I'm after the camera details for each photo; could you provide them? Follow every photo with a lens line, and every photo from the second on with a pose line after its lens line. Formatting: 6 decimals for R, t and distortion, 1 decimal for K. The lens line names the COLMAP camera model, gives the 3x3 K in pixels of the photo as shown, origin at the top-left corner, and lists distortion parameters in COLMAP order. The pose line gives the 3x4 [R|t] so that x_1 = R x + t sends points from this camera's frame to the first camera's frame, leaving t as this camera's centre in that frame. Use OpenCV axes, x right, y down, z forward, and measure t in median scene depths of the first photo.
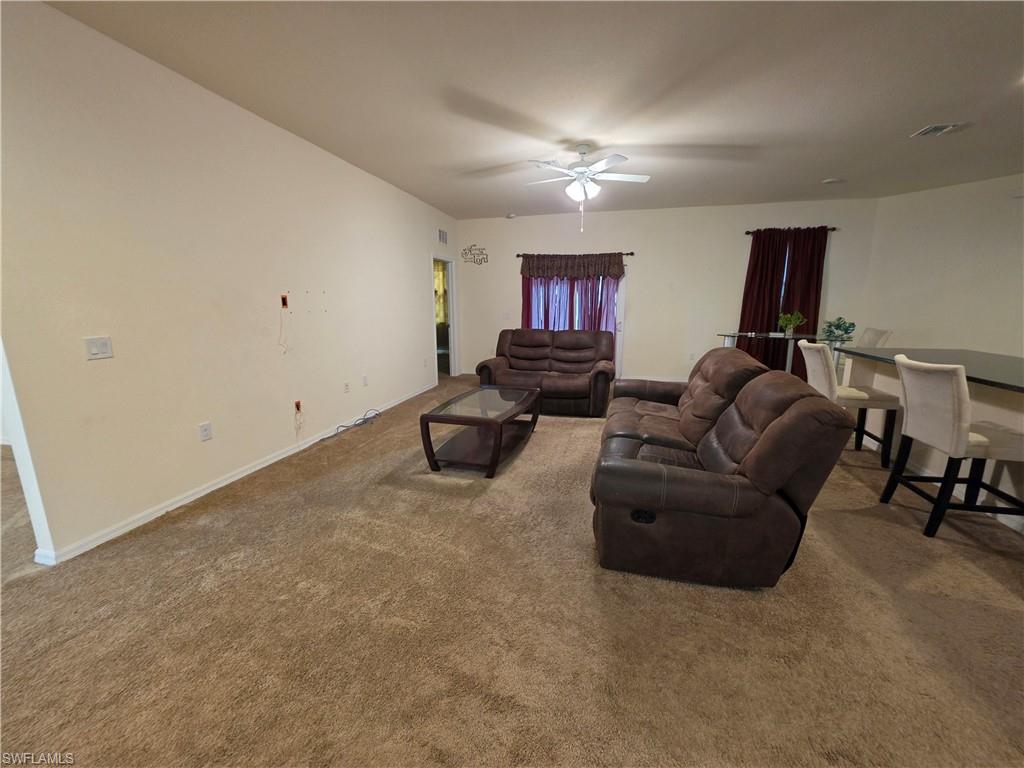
lens RADIAL K [[411.5, 0, 513.3], [0, 411.5, 383.0], [0, 0, 1]] dist [-0.002372, 0.000701]
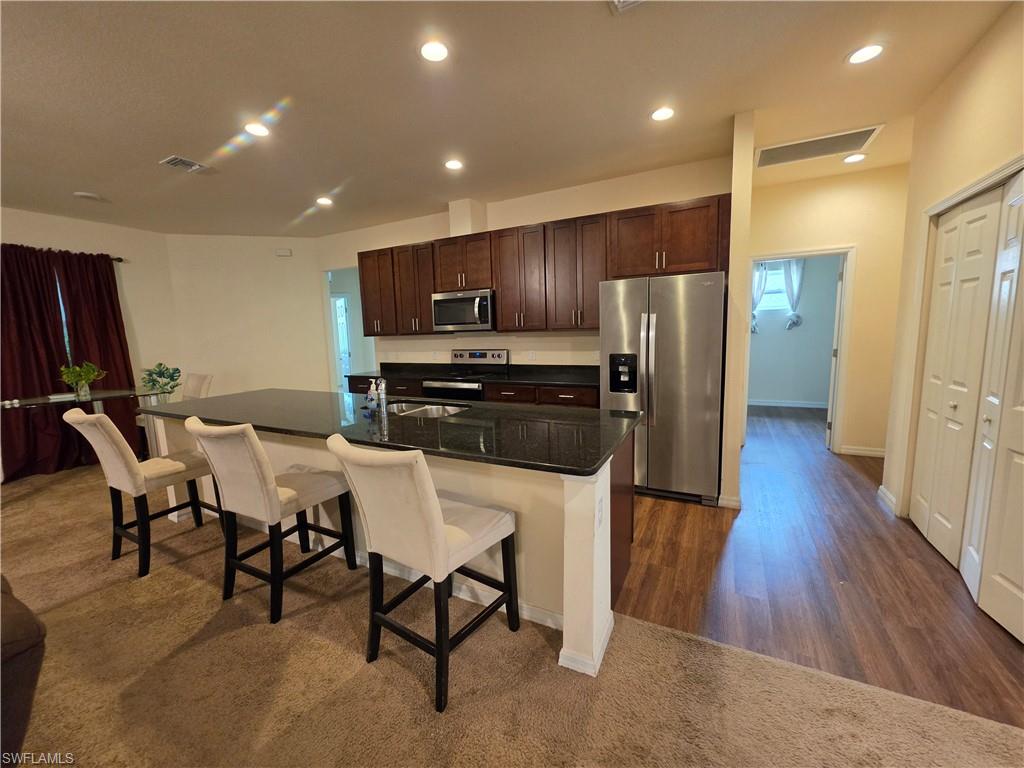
lens RADIAL K [[411.5, 0, 509.0], [0, 411.5, 384.6], [0, 0, 1]] dist [-0.002372, 0.000701]
pose [[0.248983, -0.133814, 0.959219, 0.286178], [0.218135, 0.972710, 0.079075, -0.049049], [-0.943623, 0.189551, 0.271378, 0.165712]]
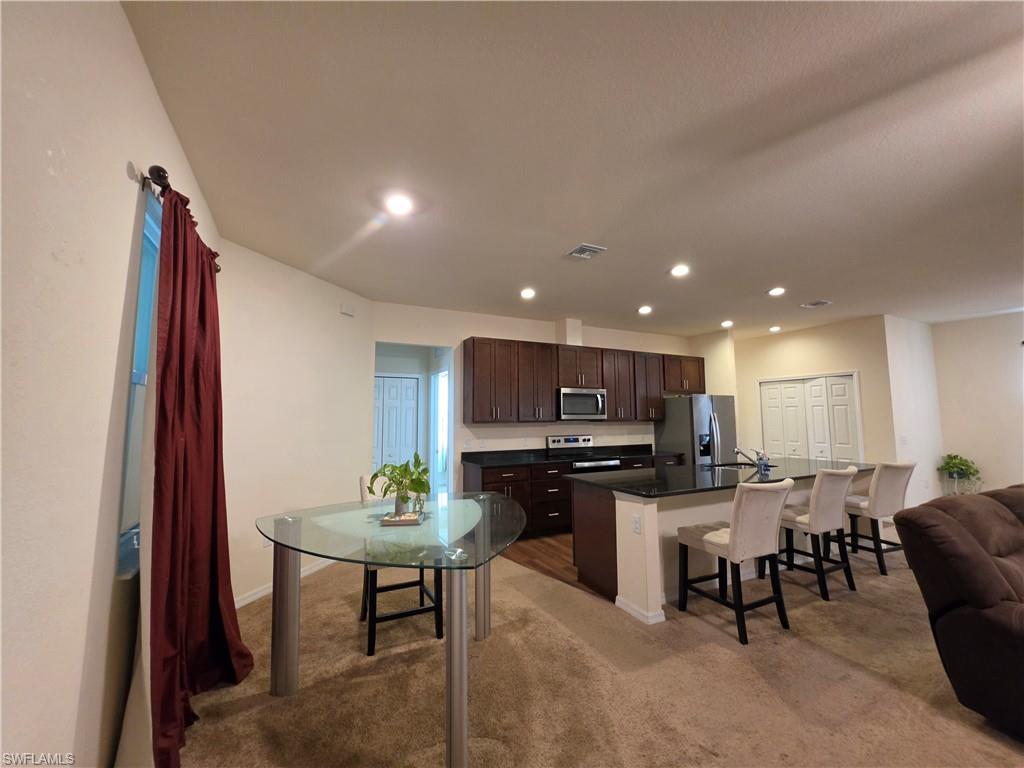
lens RADIAL K [[411.5, 0, 508.6], [0, 411.5, 385.1], [0, 0, 1]] dist [-0.002372, 0.000701]
pose [[-0.647546, 0.074606, 0.758366, 0.429605], [0.158018, 0.986710, 0.037857, -0.291904], [-0.745463, 0.144349, -0.650729, 1.402951]]
